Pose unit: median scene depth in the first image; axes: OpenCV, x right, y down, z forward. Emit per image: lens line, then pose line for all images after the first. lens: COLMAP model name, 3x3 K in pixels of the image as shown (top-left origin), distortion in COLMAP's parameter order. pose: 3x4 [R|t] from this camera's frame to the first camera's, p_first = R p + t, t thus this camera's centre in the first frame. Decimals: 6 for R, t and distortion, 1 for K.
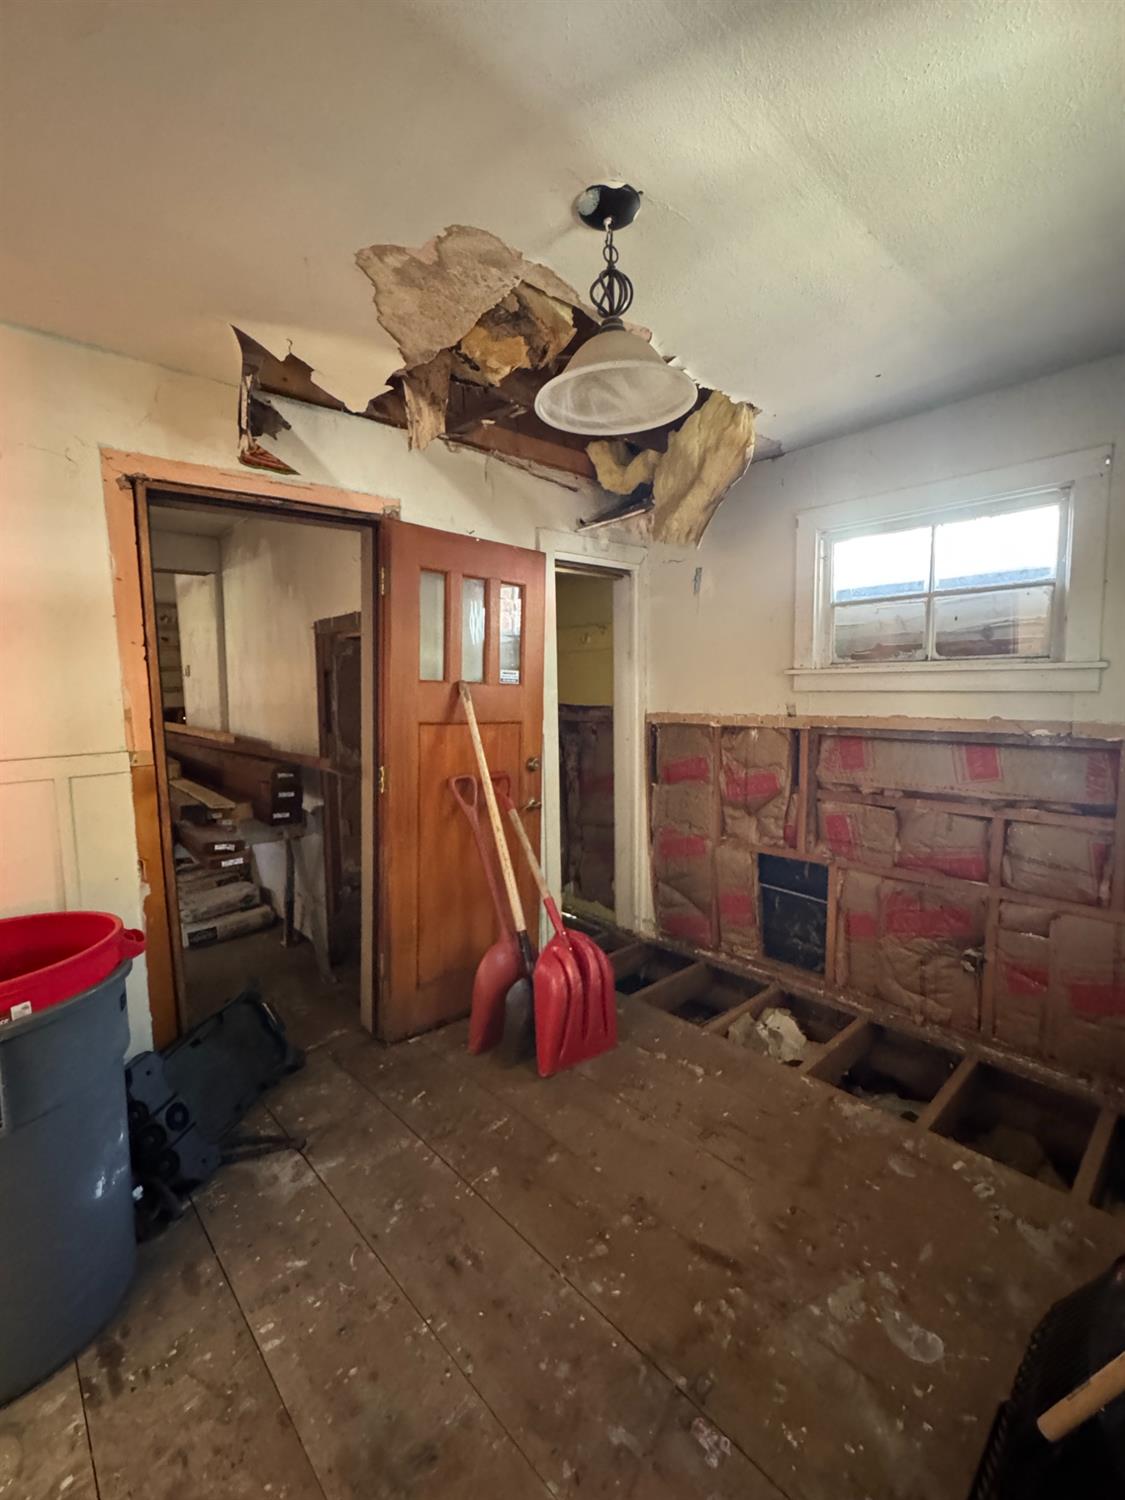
lens RADIAL K [[643.7, 0, 562.5], [0, 643.7, 750.0], [0, 0, 1]] dist [-0.002459, -0.000227]
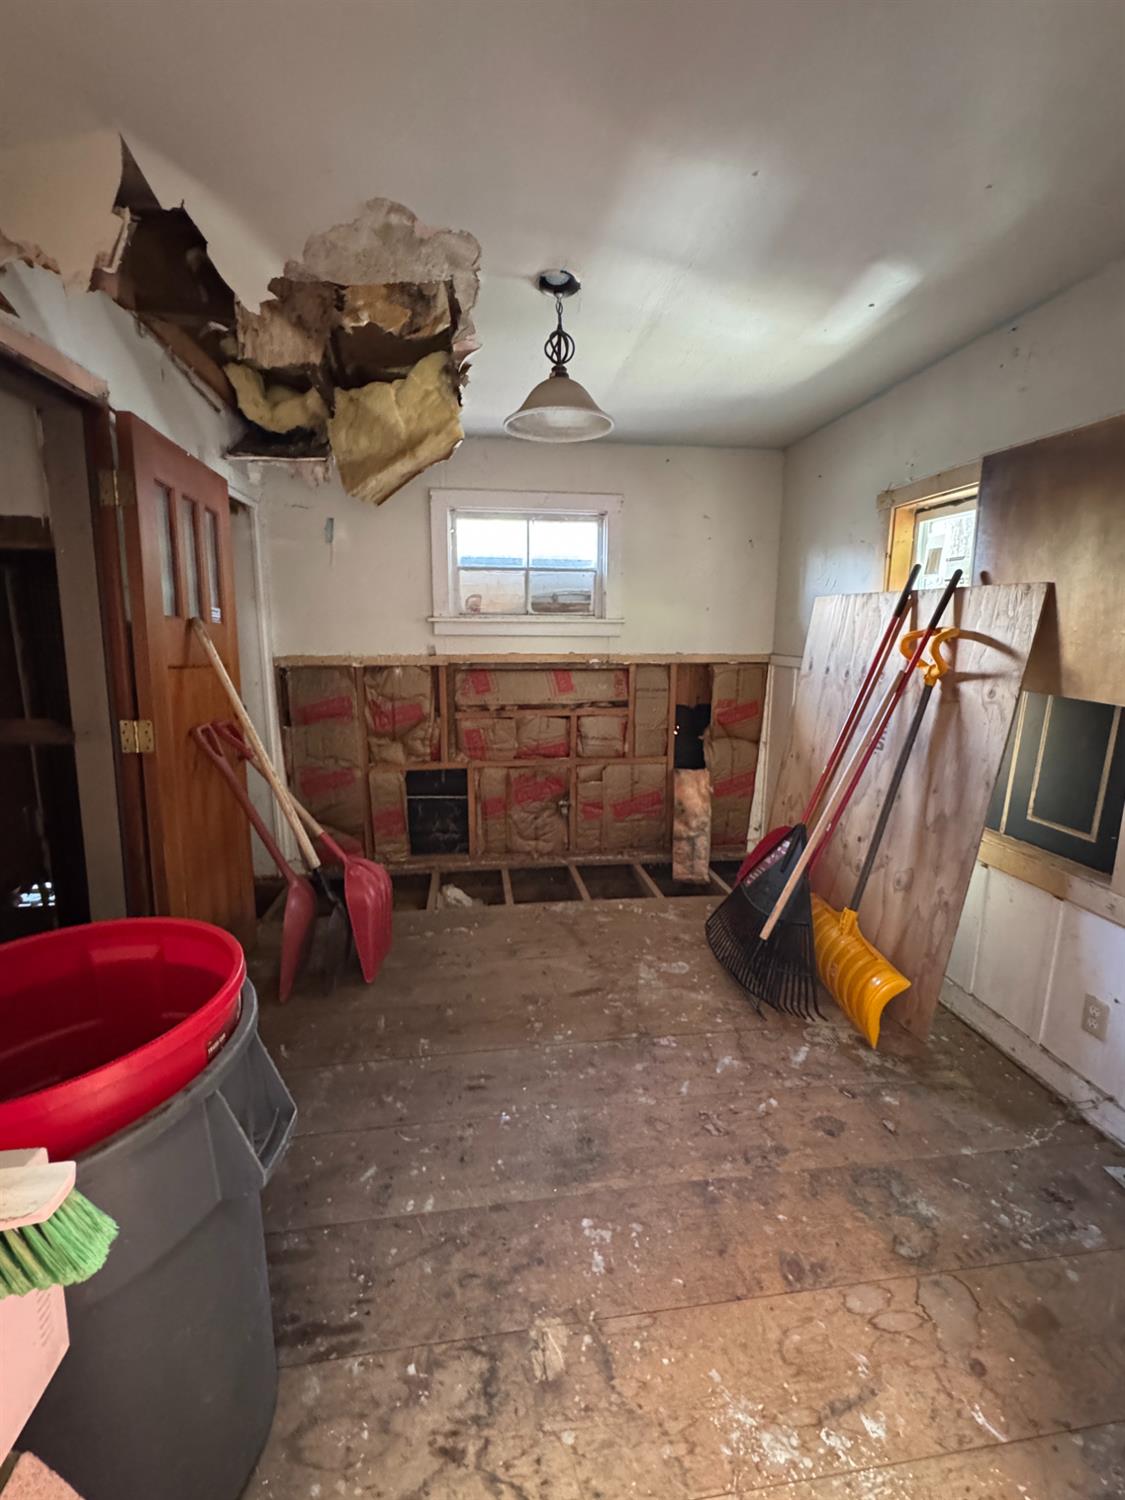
lens RADIAL K [[643.7, 0, 562.5], [0, 643.7, 750.0], [0, 0, 1]] dist [-0.002459, -0.000227]
pose [[0.572755, -0.131328, 0.809138, -0.590122], [0.071001, 0.991321, 0.110638, 0.010064], [-0.816646, -0.005919, 0.577108, 0.080490]]
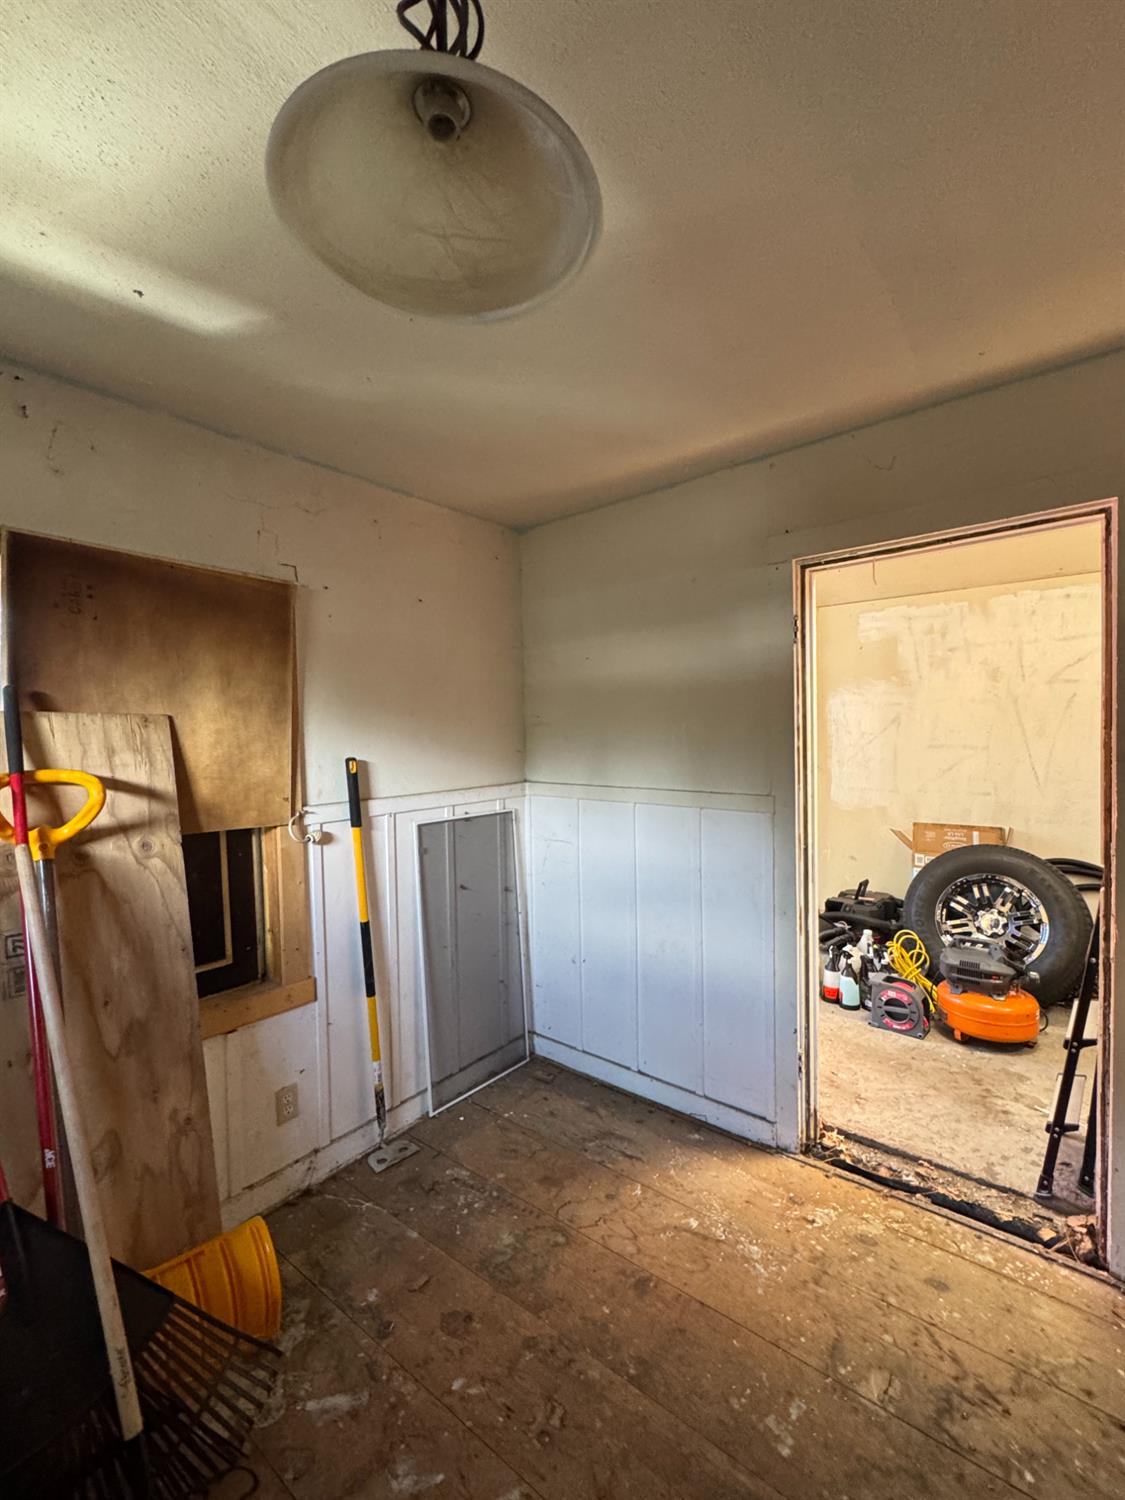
lens RADIAL K [[643.7, 0, 562.5], [0, 643.7, 750.0], [0, 0, 1]] dist [-0.002459, -0.000227]
pose [[-0.989484, 0.046831, -0.136852, 0.049913], [0.029272, 0.991392, 0.127614, -0.099697], [0.141650, 0.122266, -0.982337, 0.792153]]
